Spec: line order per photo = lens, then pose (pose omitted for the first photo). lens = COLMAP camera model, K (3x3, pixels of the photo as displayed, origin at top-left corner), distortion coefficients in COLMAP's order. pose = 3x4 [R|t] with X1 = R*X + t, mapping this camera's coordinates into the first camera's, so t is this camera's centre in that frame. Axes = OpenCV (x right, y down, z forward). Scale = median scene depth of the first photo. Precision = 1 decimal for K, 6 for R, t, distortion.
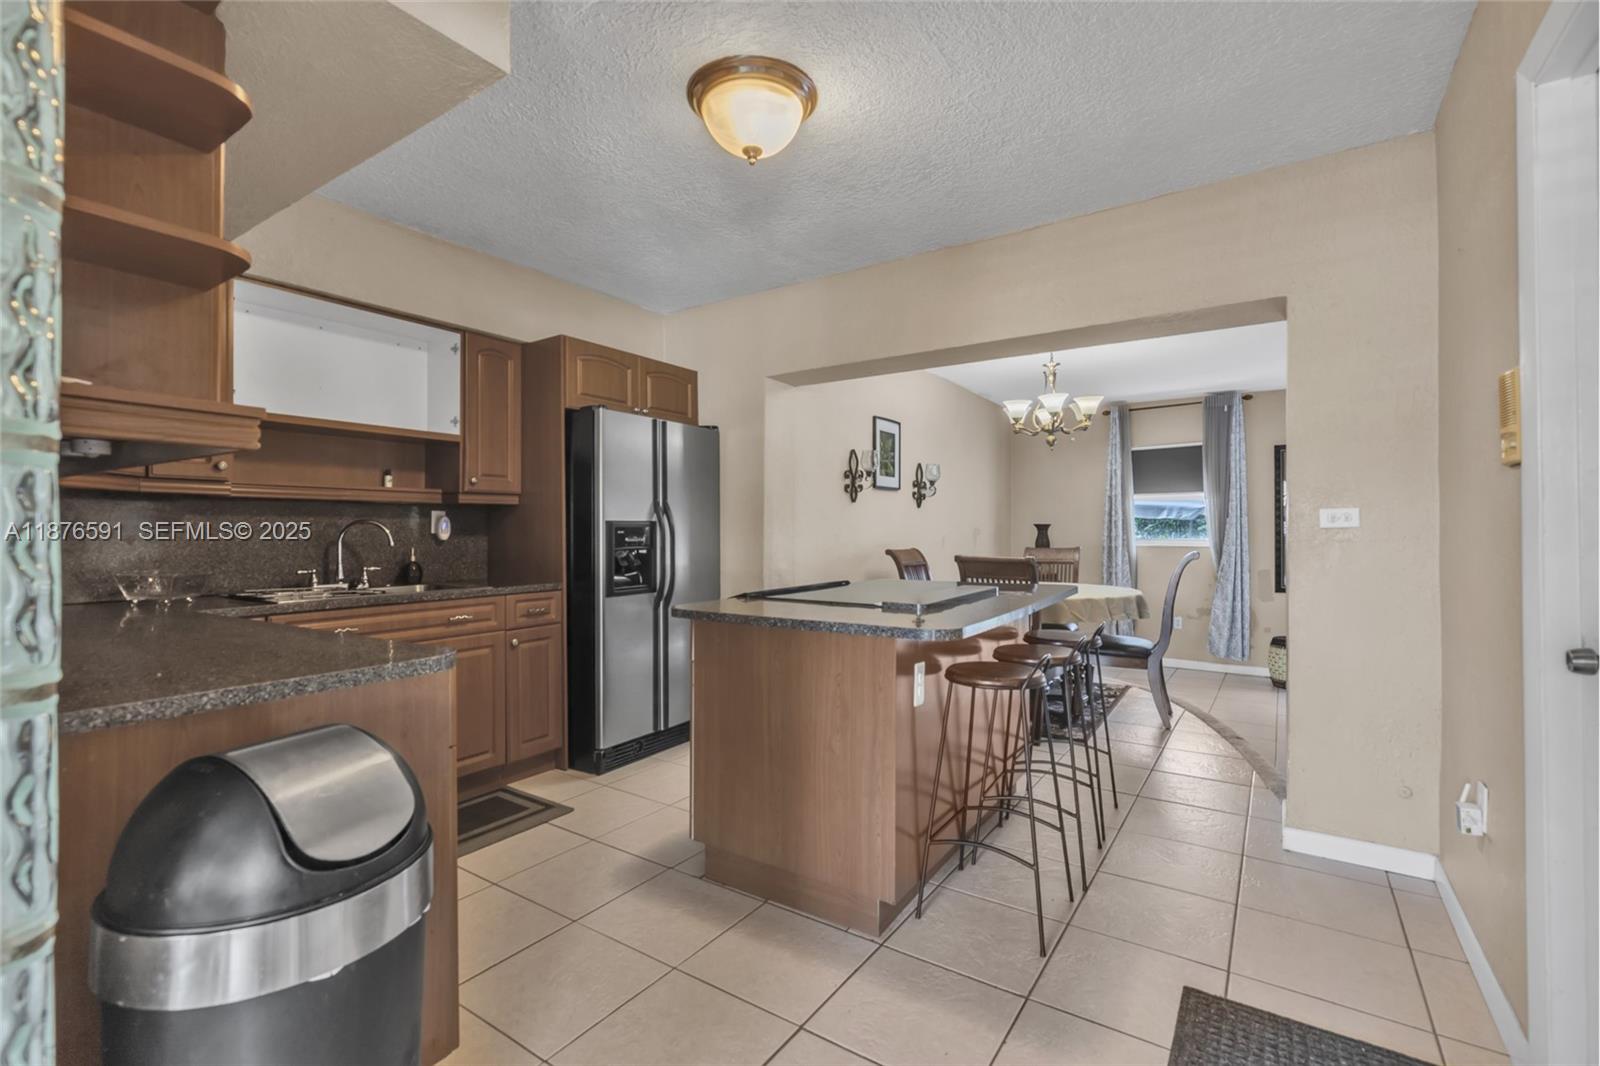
lens RADIAL K [[720.4, 0, 800.0], [0, 720.4, 533.0], [0, 0, 1]] dist [0.014626, -0.004402]
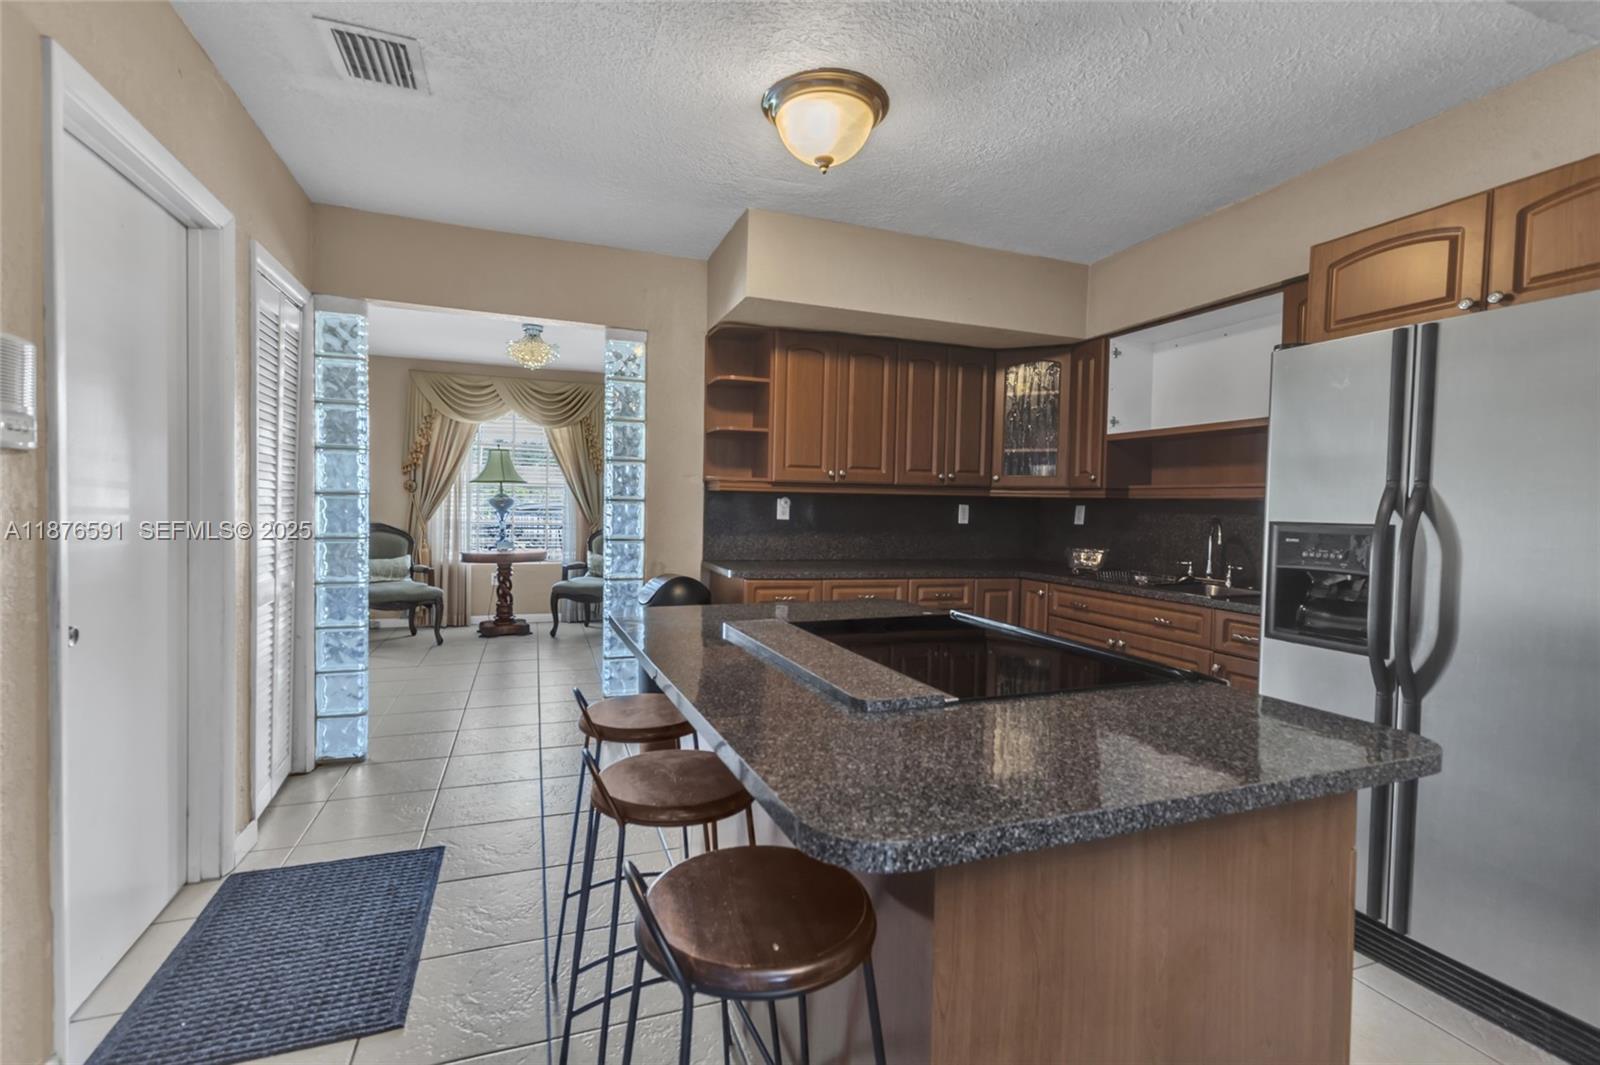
lens RADIAL K [[720.4, 0, 800.0], [0, 720.4, 532.5], [0, 0, 1]] dist [0.014626, -0.004402]
pose [[-0.576525, 0.015300, -0.816936, 0.484101], [-0.024338, 0.999059, 0.035886, -0.017975], [0.816717, 0.040572, -0.575610, 0.959727]]
